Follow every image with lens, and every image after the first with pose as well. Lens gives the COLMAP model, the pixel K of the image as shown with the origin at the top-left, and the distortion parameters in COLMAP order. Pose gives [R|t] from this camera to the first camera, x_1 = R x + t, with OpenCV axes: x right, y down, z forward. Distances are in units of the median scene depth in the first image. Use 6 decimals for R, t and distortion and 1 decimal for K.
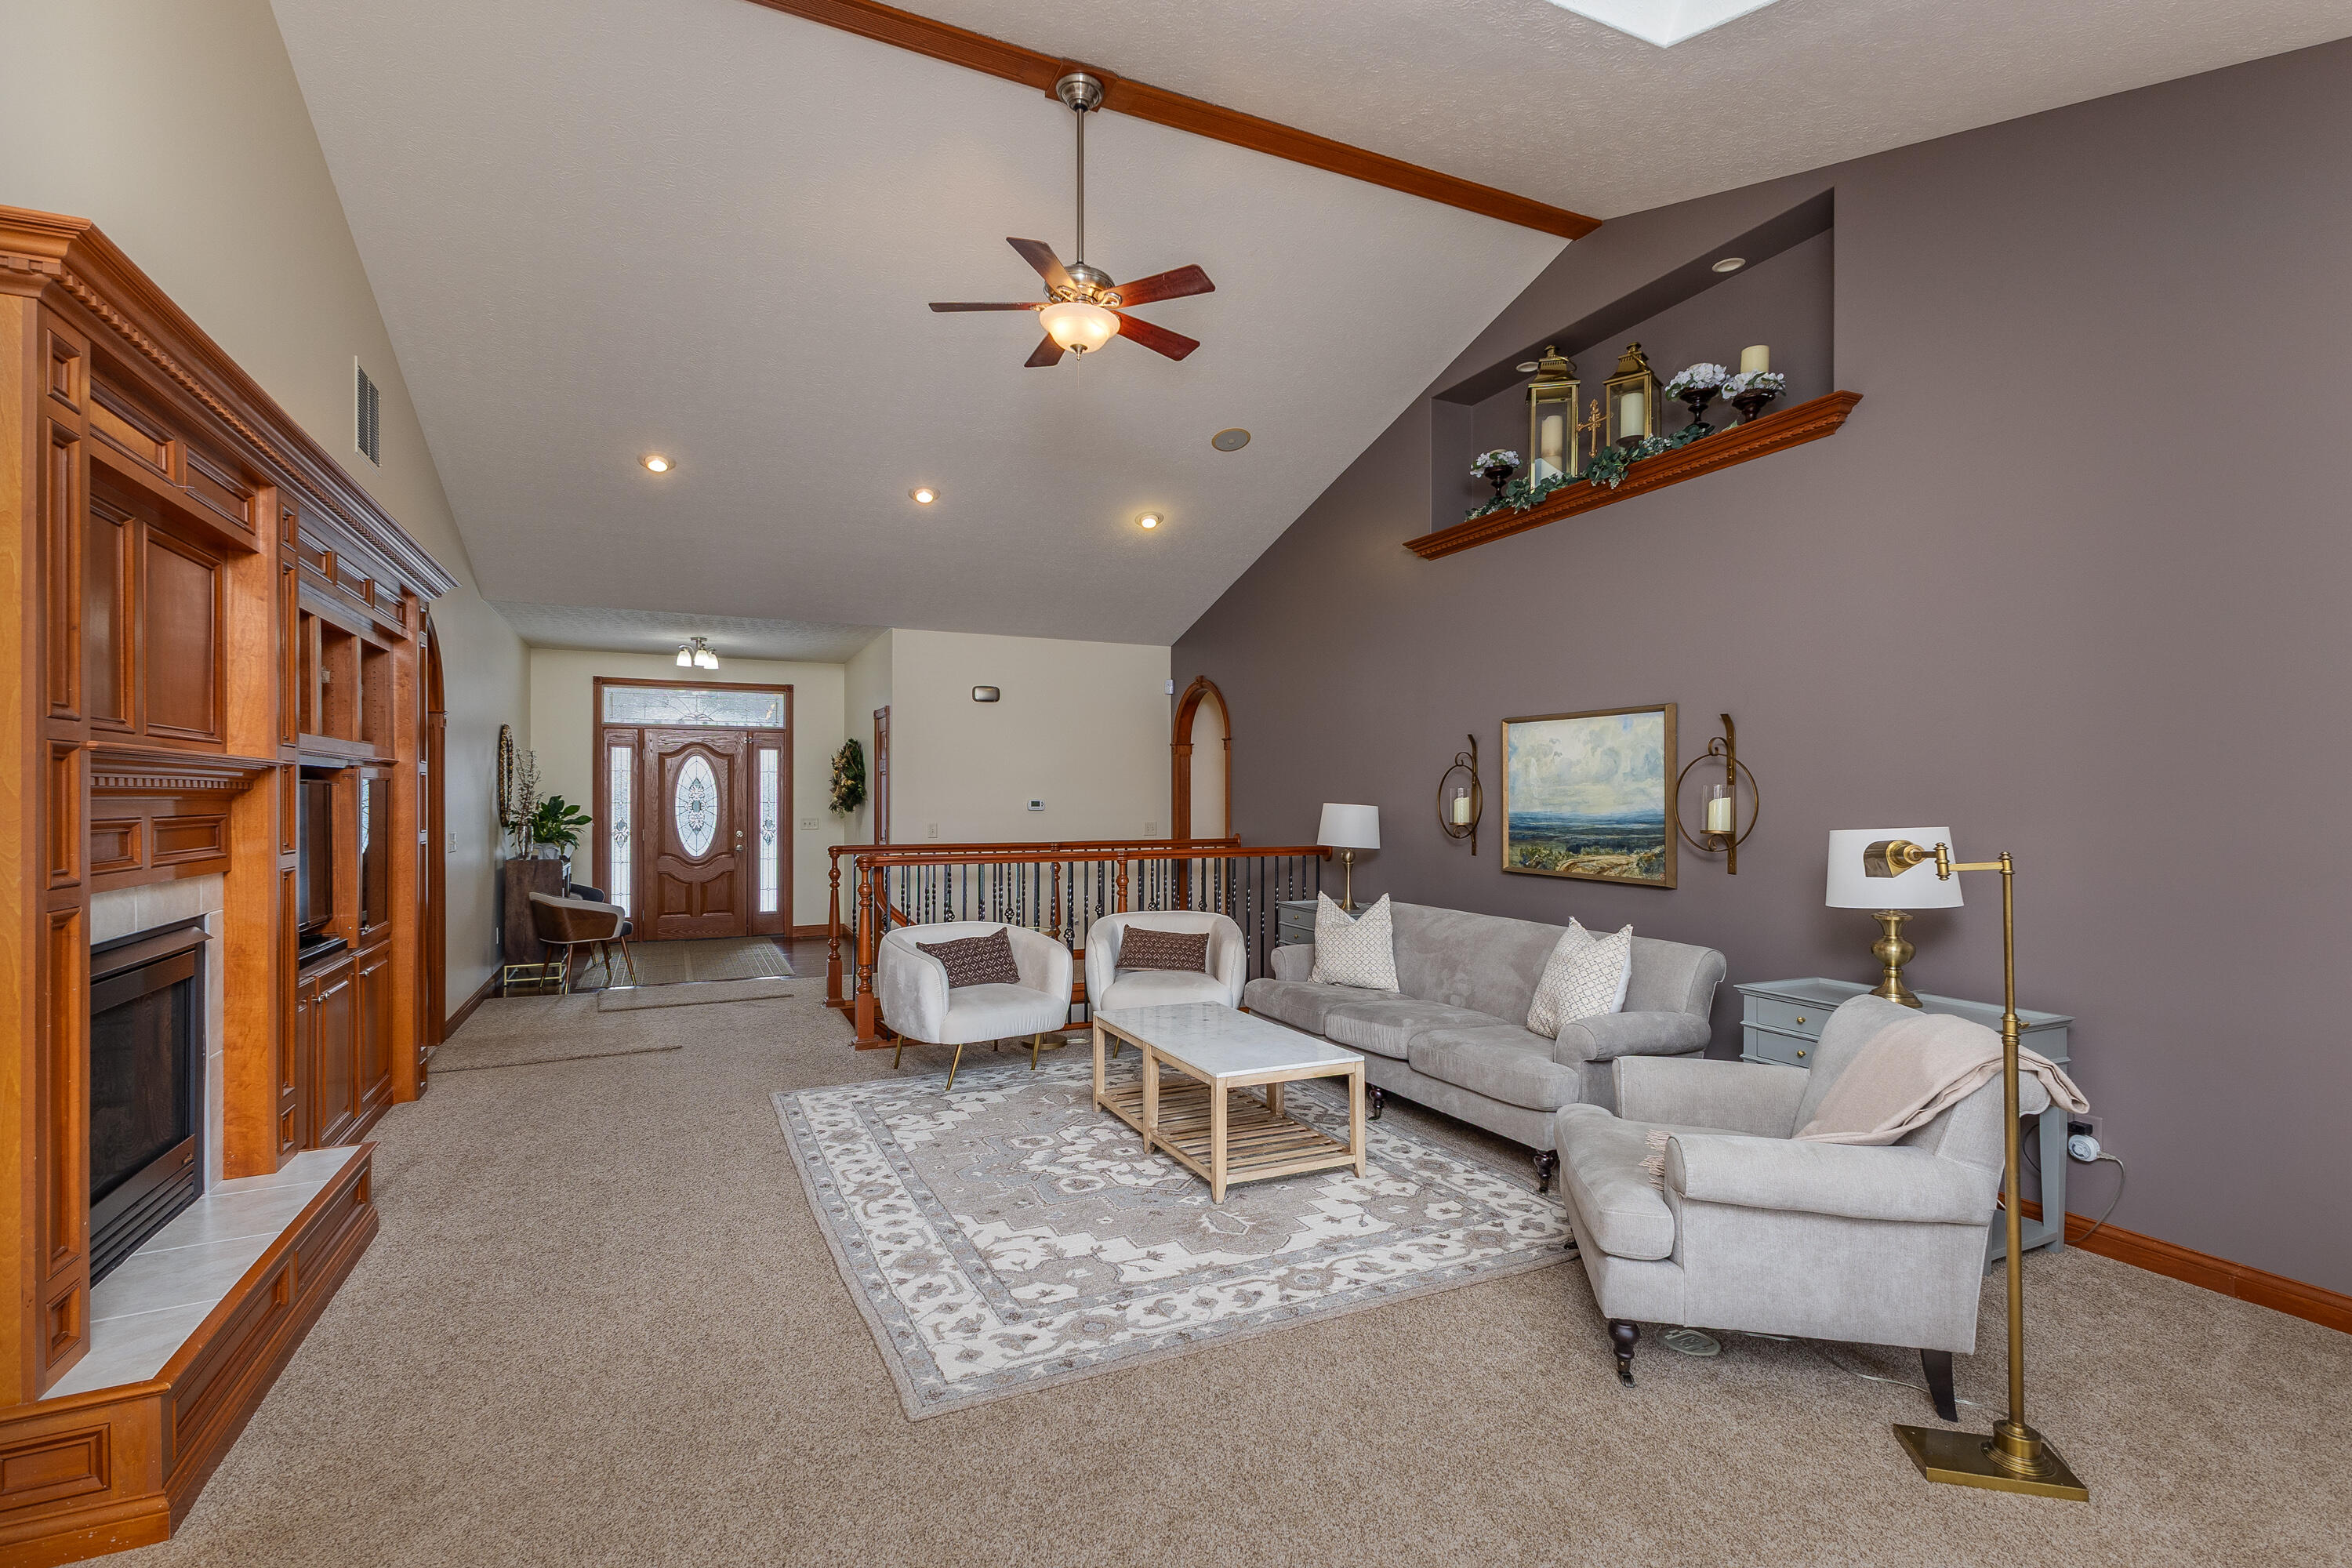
lens RADIAL K [[1072.9, 0, 1167.0], [0, 1072.9, 797.9], [0, 0, 1]] dist [0.001963, -0.000004]
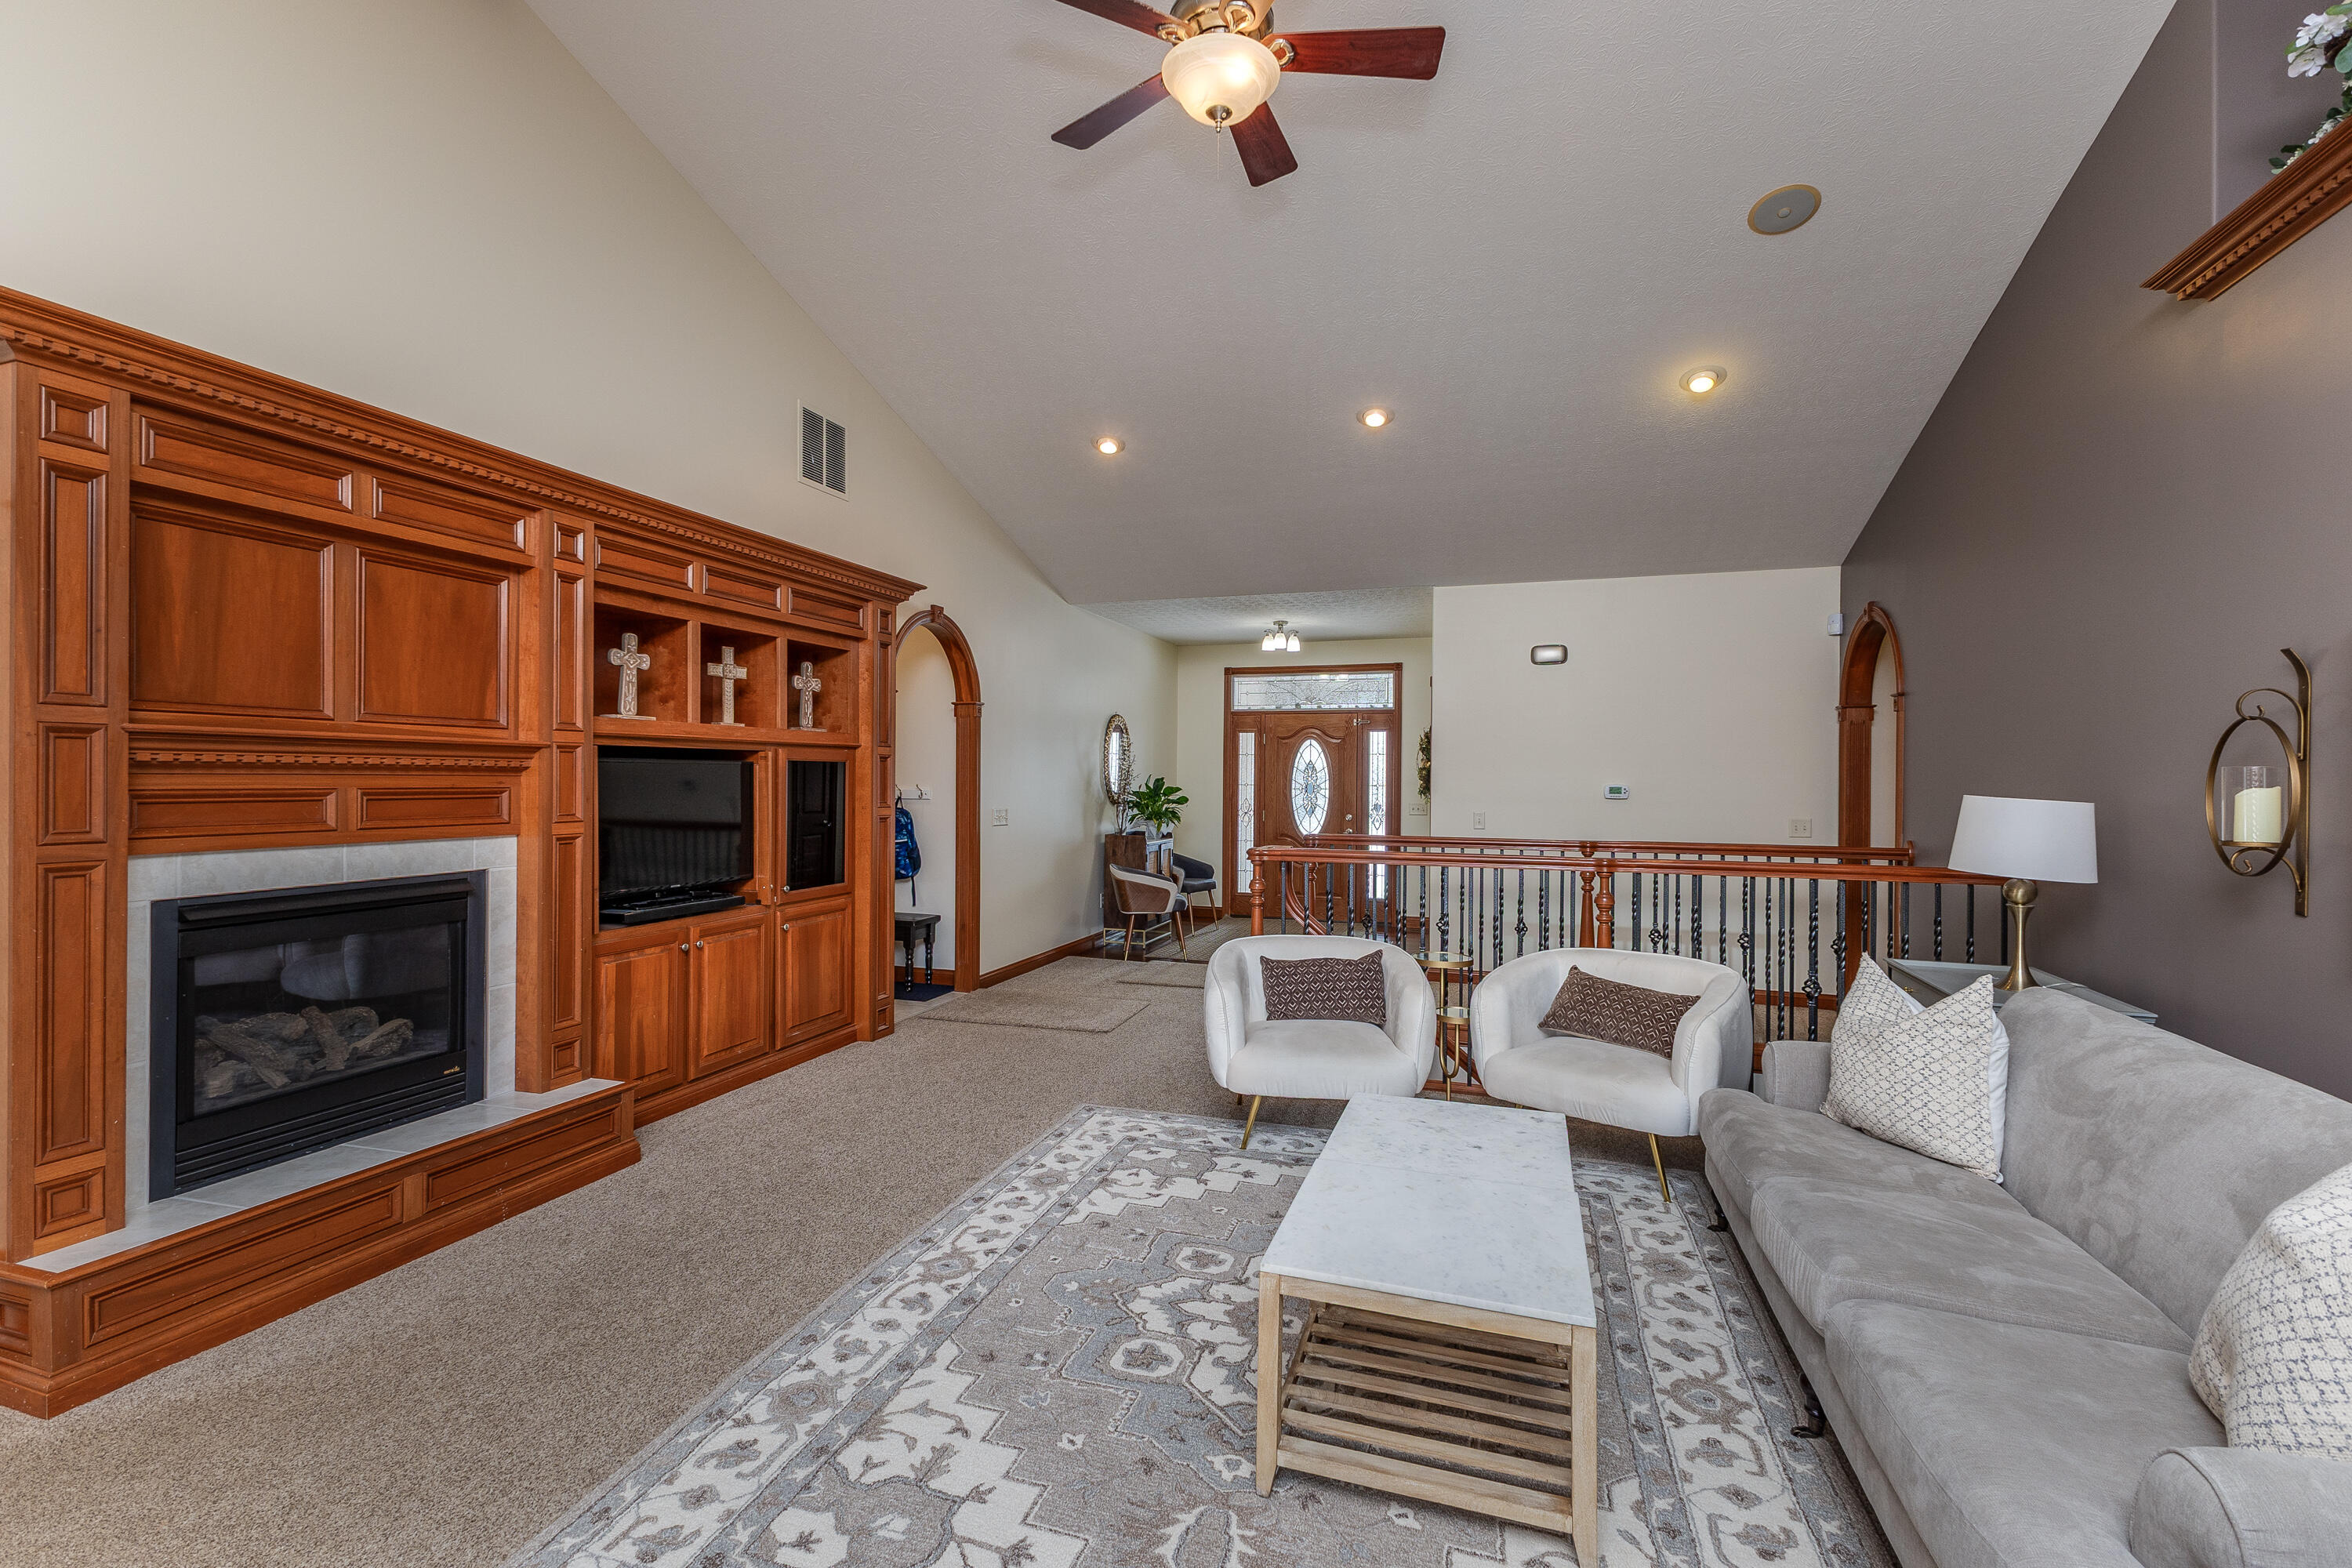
lens RADIAL K [[1033.3, 0, 1169.6], [0, 1033.3, 781.0], [0, 0, 1]] dist [0.013815, -0.003252]
pose [[0.727993, 0.007866, -0.685539, 0.300055], [-0.009240, 0.999956, 0.001661, 0.000006], [0.685522, 0.005125, 0.728034, 0.436905]]
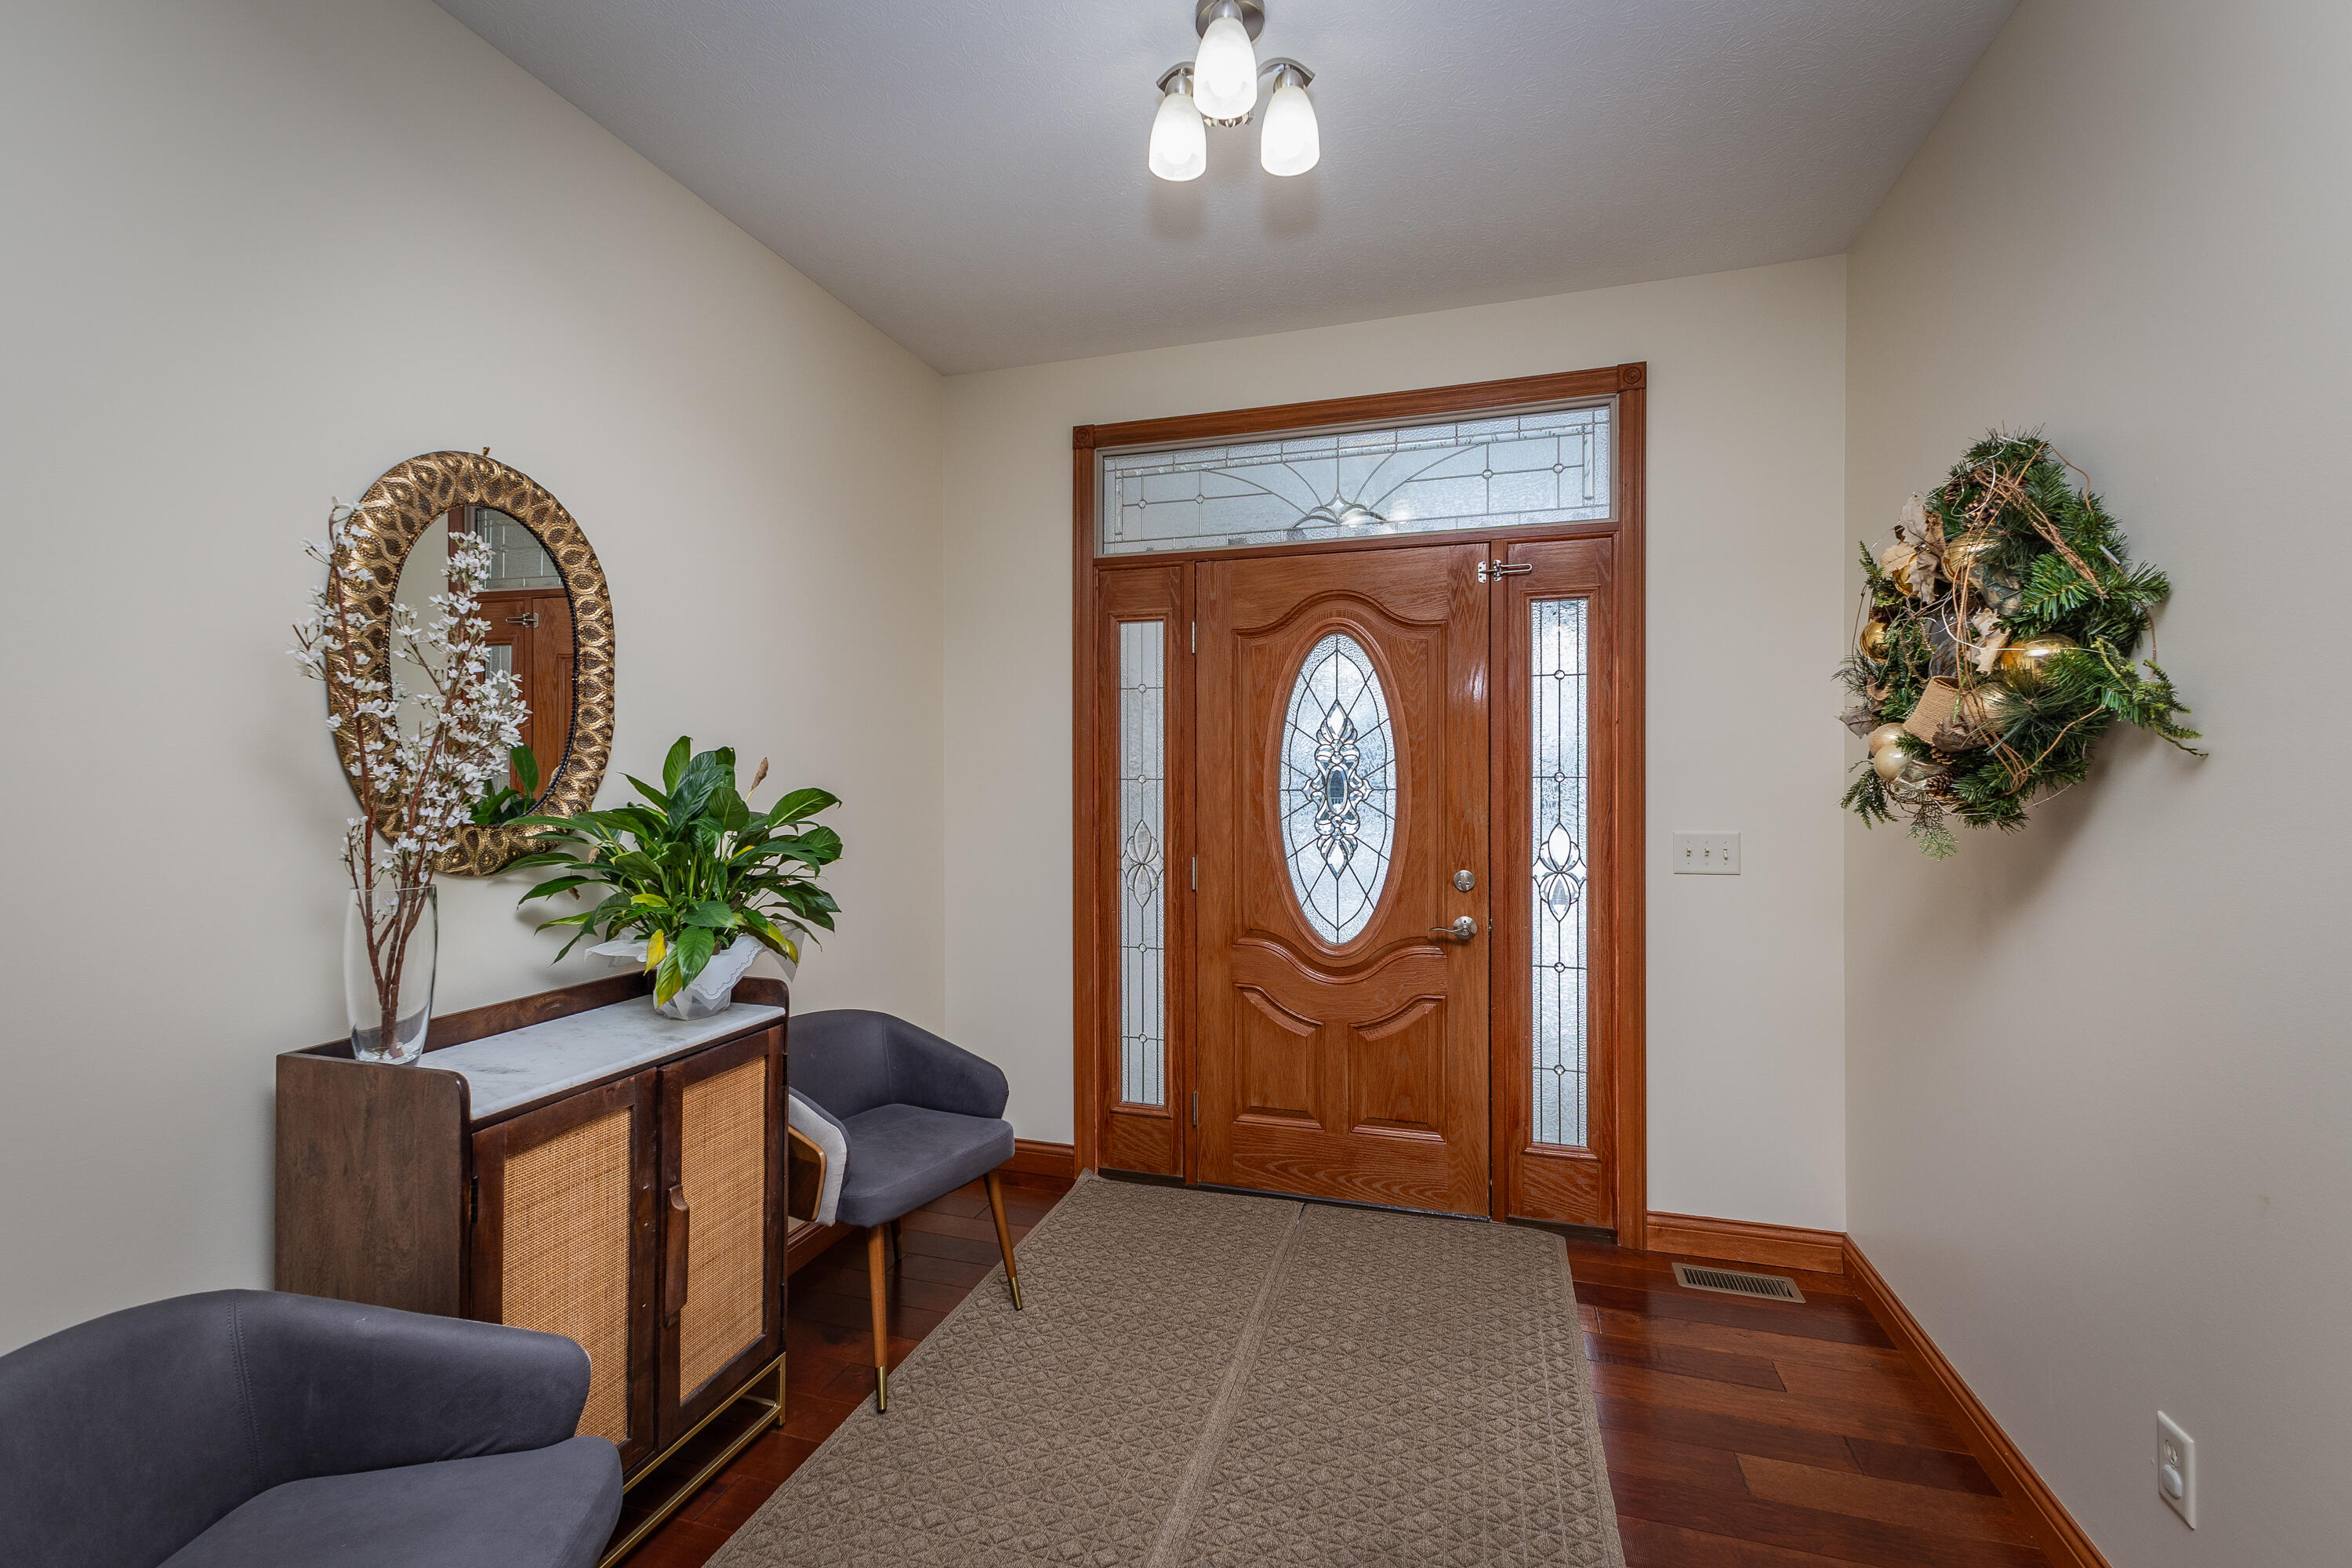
lens RADIAL K [[1033.3, 0, 1166.2], [0, 1033.3, 781.3], [0, 0, 1]] dist [0.013815, -0.003252]
pose [[0.751417, -0.003161, -0.659820, -0.598597], [-0.000178, 0.999988, -0.004994, 0.015508], [0.659828, 0.003870, 0.751407, 1.617664]]
